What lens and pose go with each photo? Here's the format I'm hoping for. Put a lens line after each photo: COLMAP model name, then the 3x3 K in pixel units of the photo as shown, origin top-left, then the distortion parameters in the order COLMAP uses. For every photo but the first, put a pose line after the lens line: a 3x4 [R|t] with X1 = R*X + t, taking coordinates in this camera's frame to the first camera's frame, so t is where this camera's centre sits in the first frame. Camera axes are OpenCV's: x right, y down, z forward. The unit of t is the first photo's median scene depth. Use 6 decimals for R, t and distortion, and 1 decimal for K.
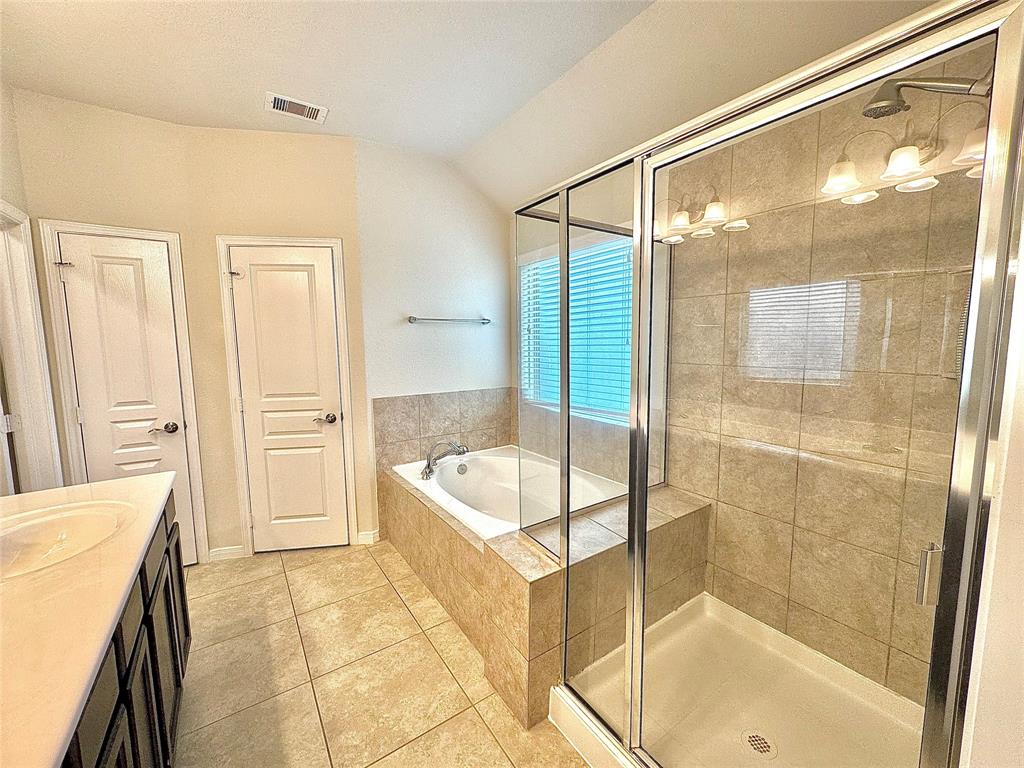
lens RADIAL K [[409.2, 0, 517.4], [0, 409.2, 382.3], [0, 0, 1]] dist [-0.000347, -0.000612]
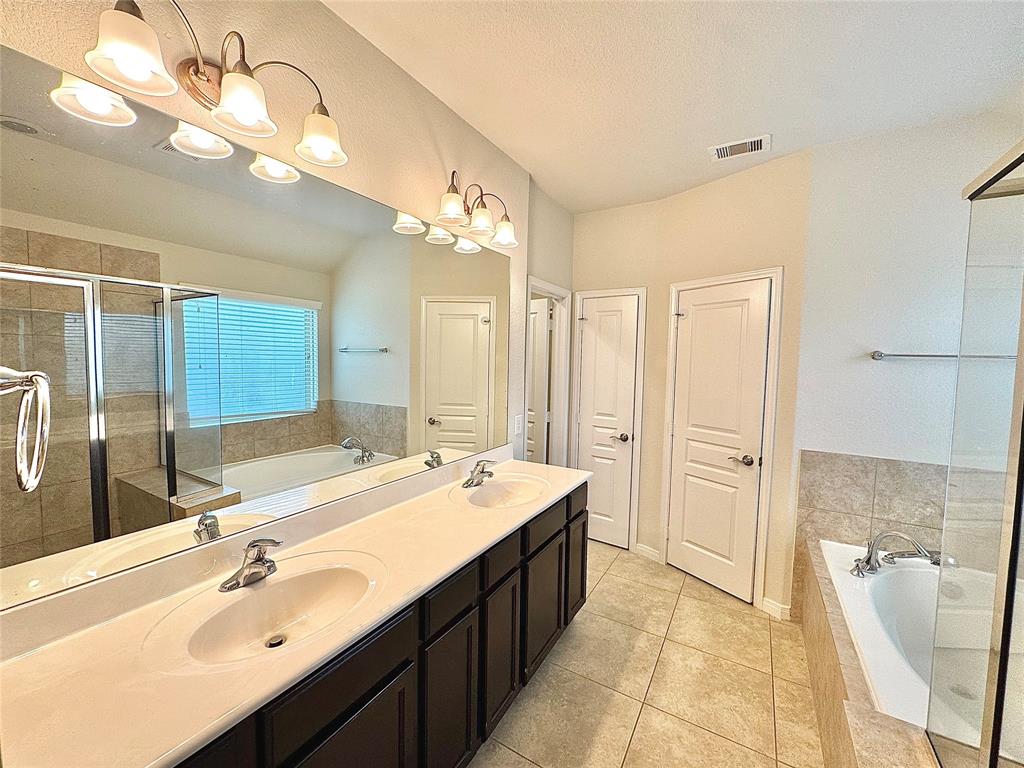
lens RADIAL K [[409.2, 0, 506.7], [0, 409.2, 384.2], [0, 0, 1]] dist [-0.000347, -0.000612]
pose [[0.411859, 0.077476, -0.907948, 0.162187], [-0.118610, 0.992460, 0.030884, -0.051947], [0.903495, 0.094972, 0.417944, 0.106458]]
